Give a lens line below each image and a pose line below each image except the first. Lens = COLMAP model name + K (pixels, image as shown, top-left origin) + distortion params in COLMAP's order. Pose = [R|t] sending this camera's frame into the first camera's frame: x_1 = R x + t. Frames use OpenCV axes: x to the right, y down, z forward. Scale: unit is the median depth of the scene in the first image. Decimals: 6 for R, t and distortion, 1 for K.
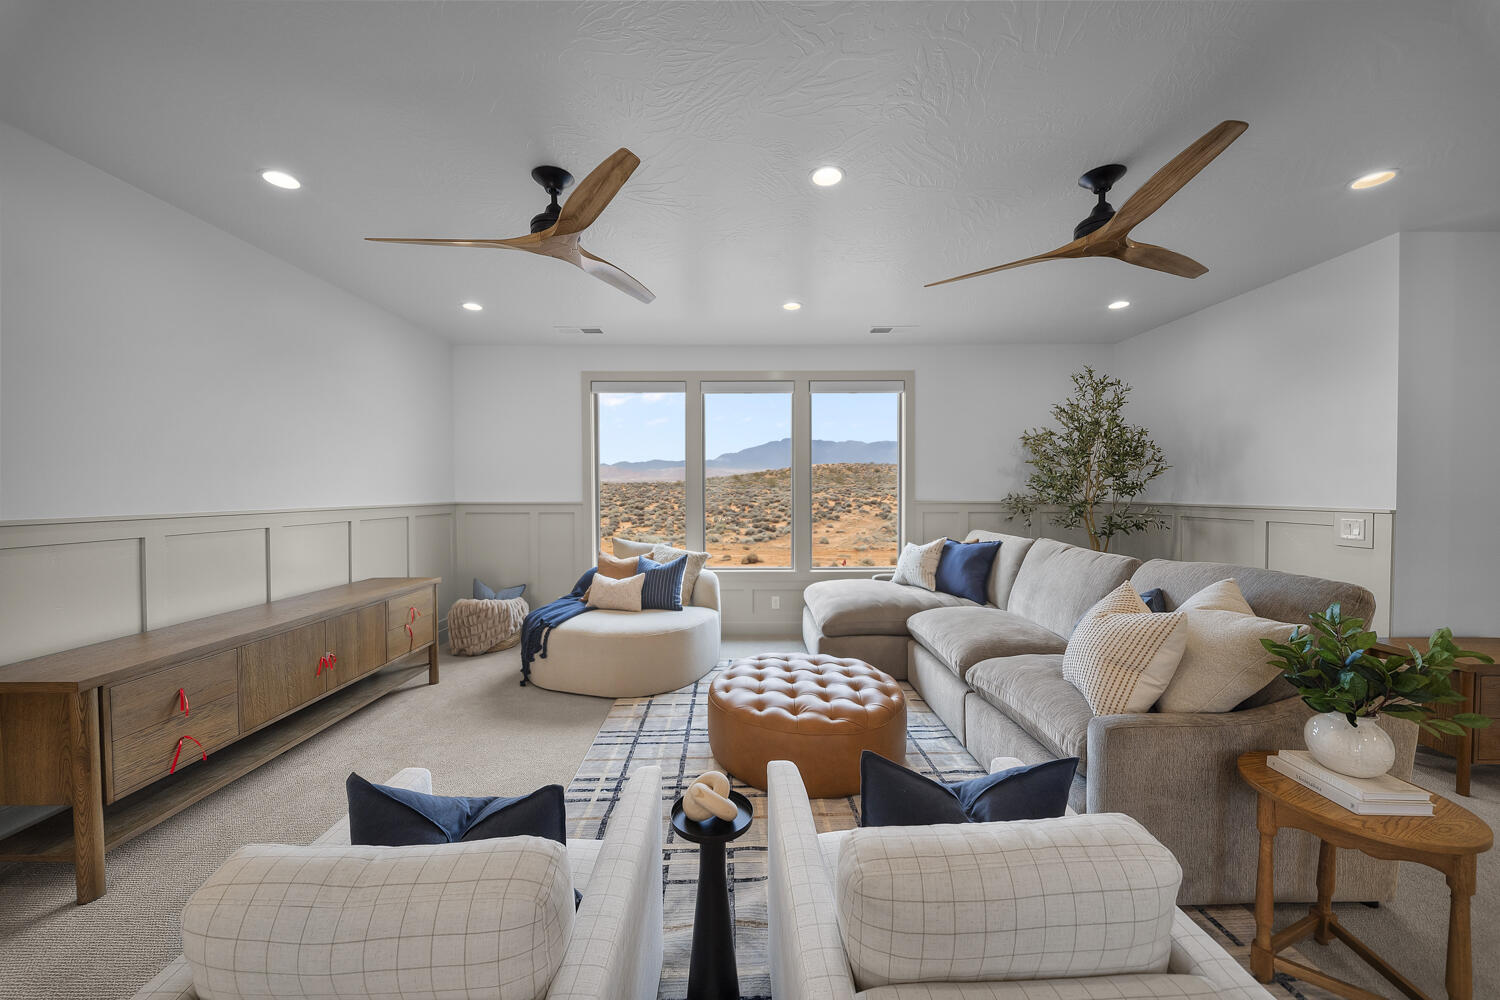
lens RADIAL K [[524.4, 0, 741.5], [0, 524.4, 496.3], [0, 0, 1]] dist [0.004596, -0.004503]
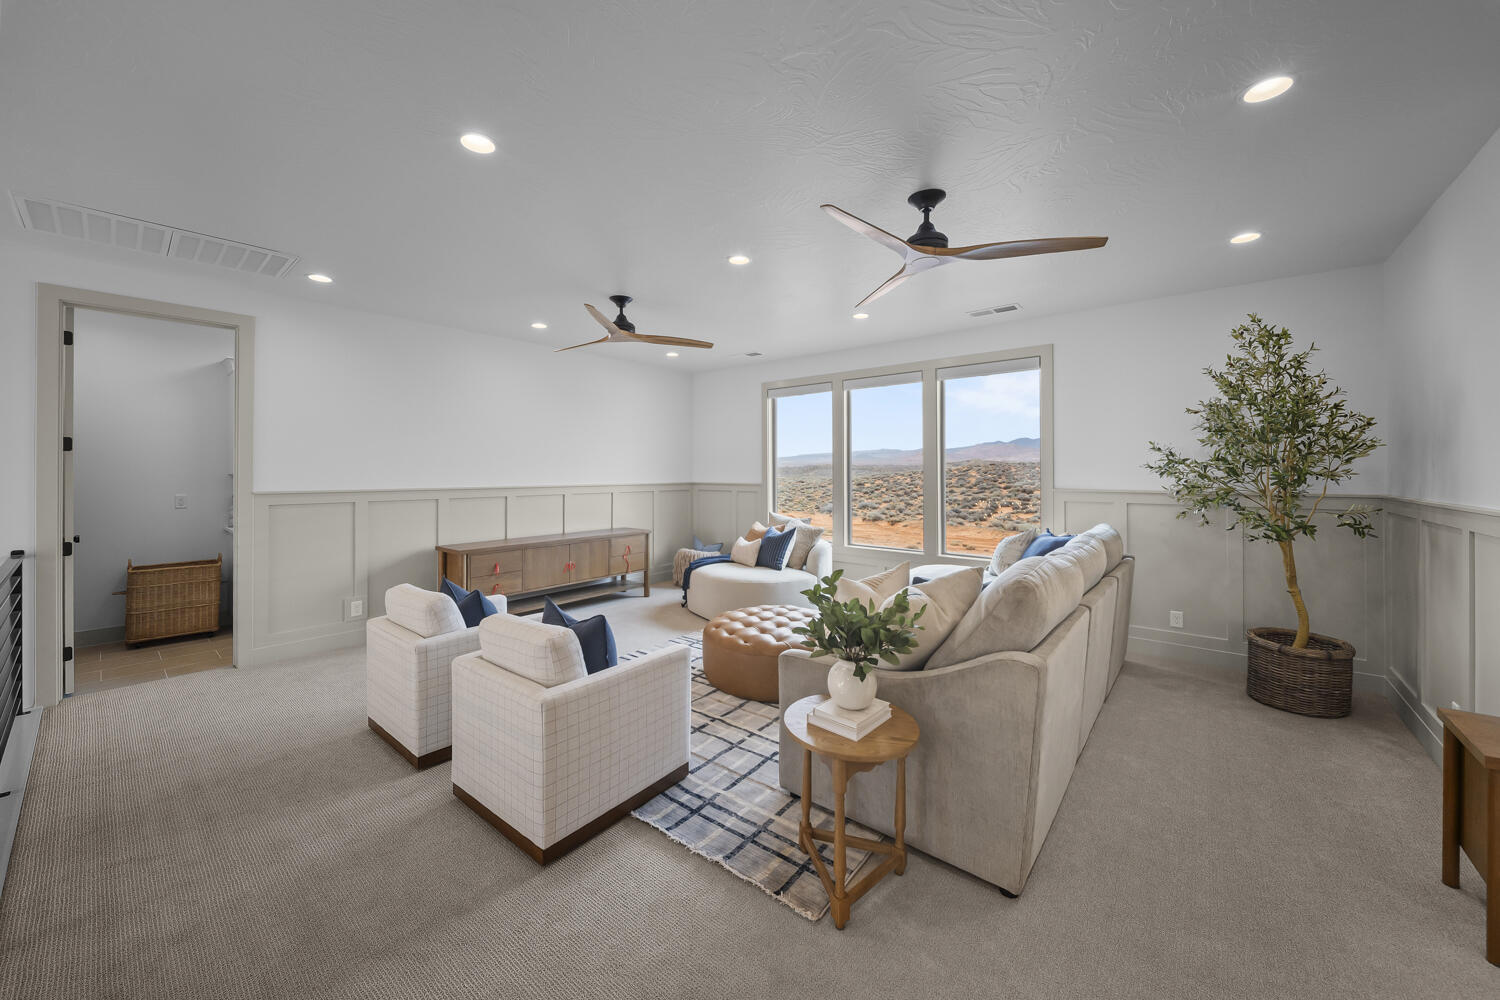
lens RADIAL K [[554.8, 0, 752.9], [0, 554.8, 471.6], [0, 0, 1]] dist [-0.000212, -0.001604]
pose [[0.765654, 0.002395, -0.643248, 0.642011], [-0.009075, 0.999934, -0.007079, -0.010508], [0.643189, 0.011257, 0.765625, -0.065957]]
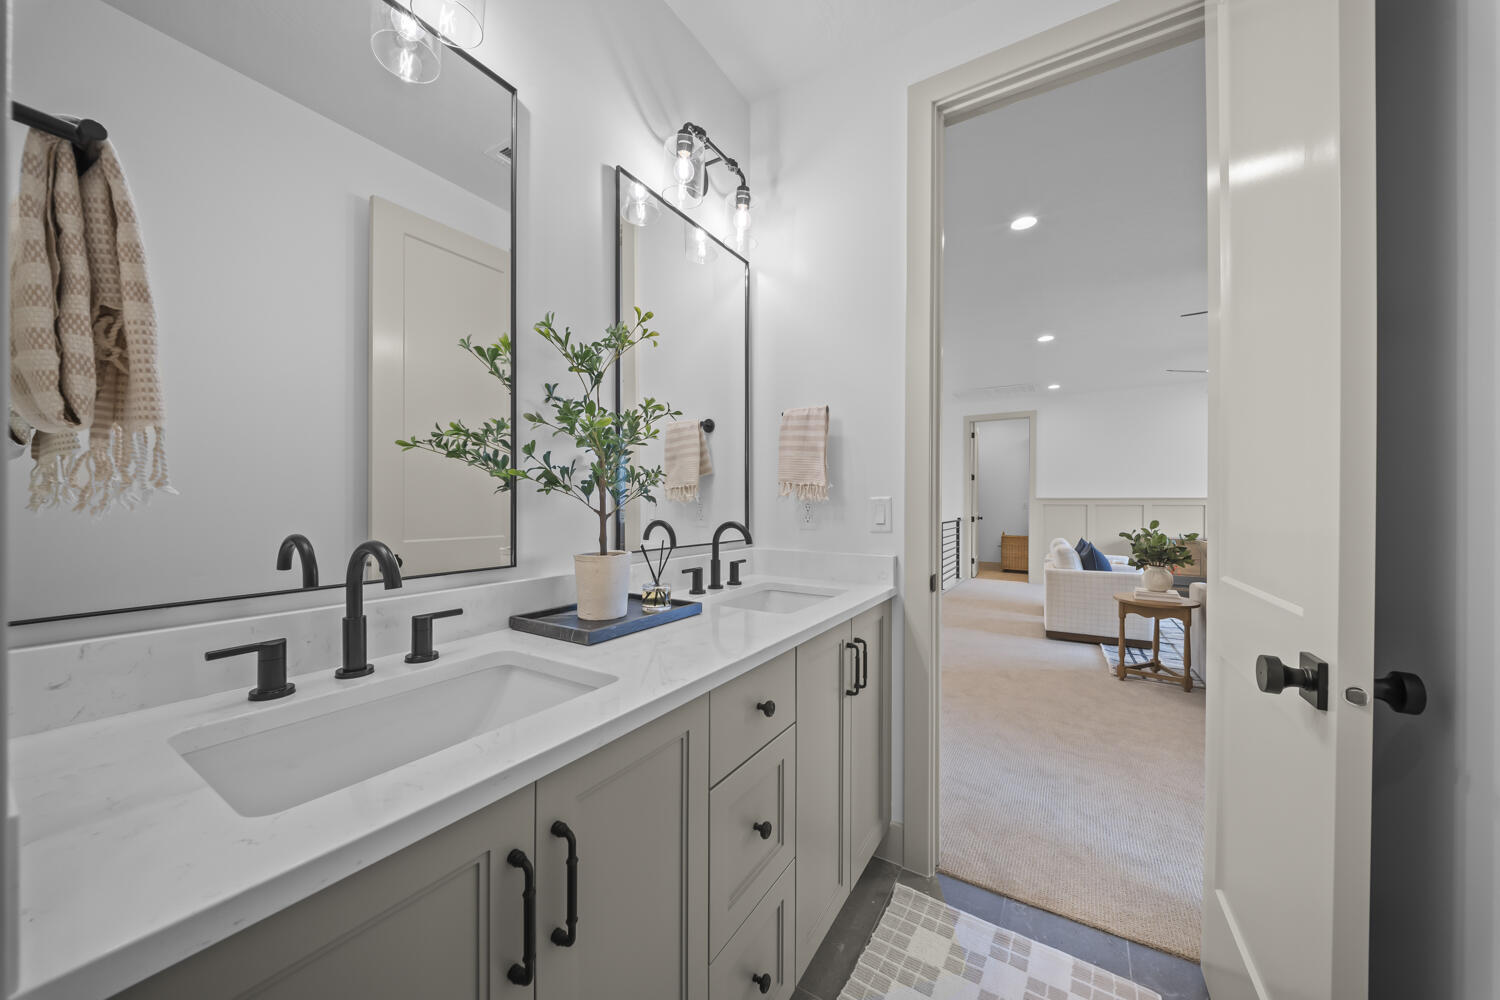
lens RADIAL K [[524.4, 0, 745.4], [0, 524.4, 502.3], [0, 0, 1]] dist [0.004596, -0.004503]
pose [[-0.524563, 0.002193, -0.851369, 1.408280], [-0.010131, 0.999910, 0.008818, 0.034373], [0.851311, 0.013251, -0.524494, 0.198276]]
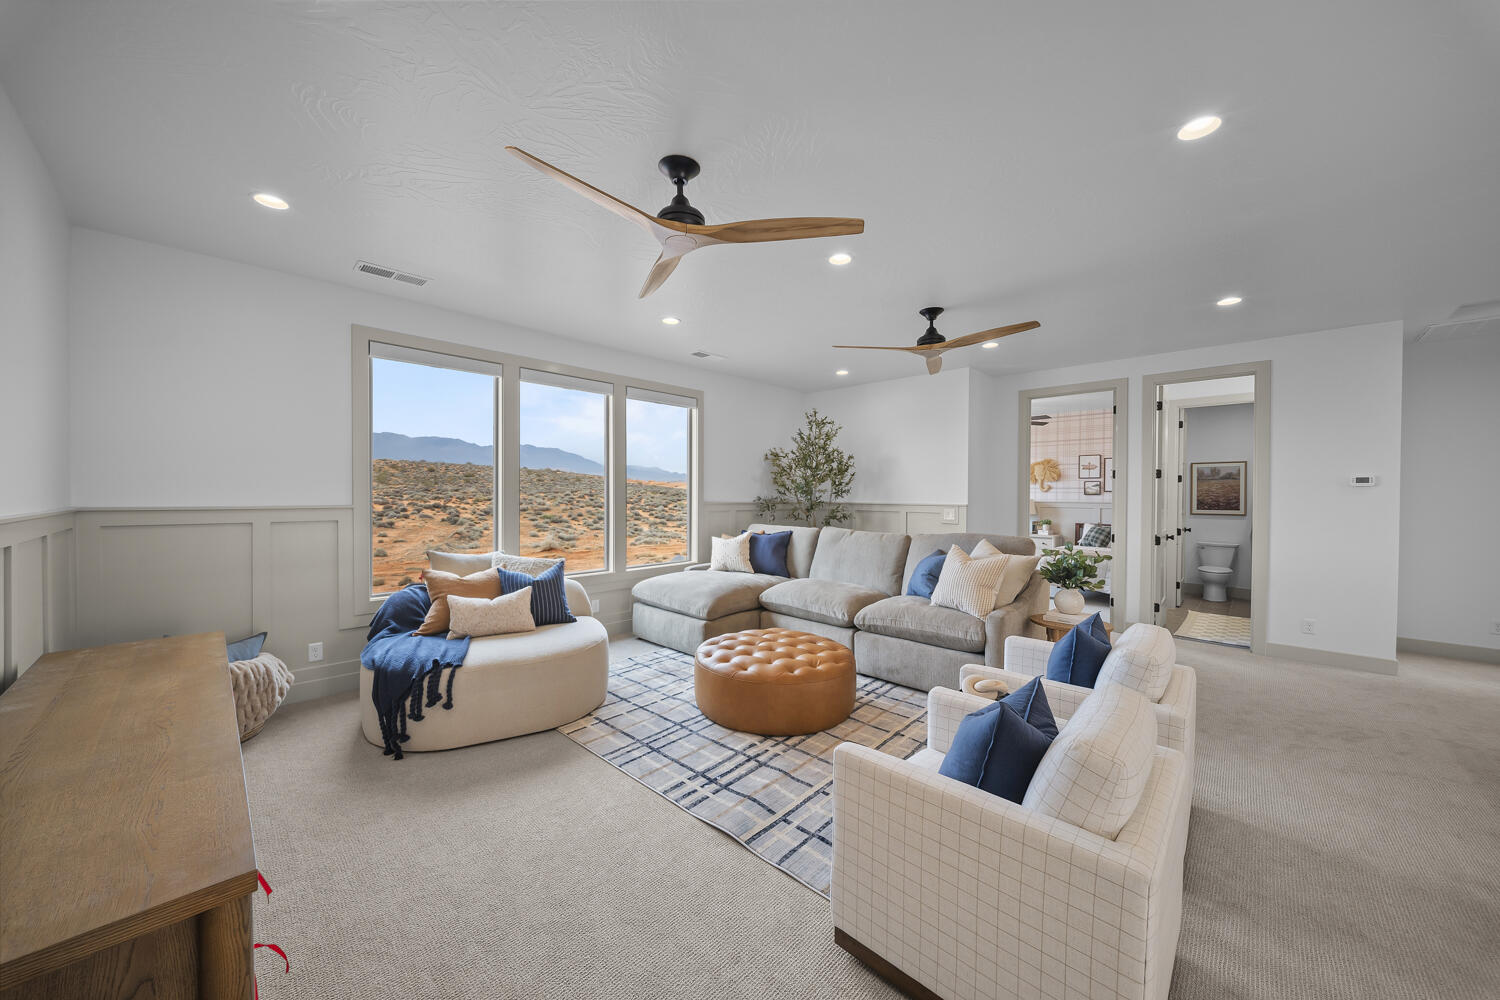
lens RADIAL K [[524.4, 0, 746.2], [0, 524.4, 501.8], [0, 0, 1]] dist [0.004596, -0.004503]
pose [[0.691944, -0.003842, 0.721941, -0.525176], [0.000270, 0.999987, 0.005063, 0.003135], [-0.721951, -0.003309, 0.691936, 0.136125]]
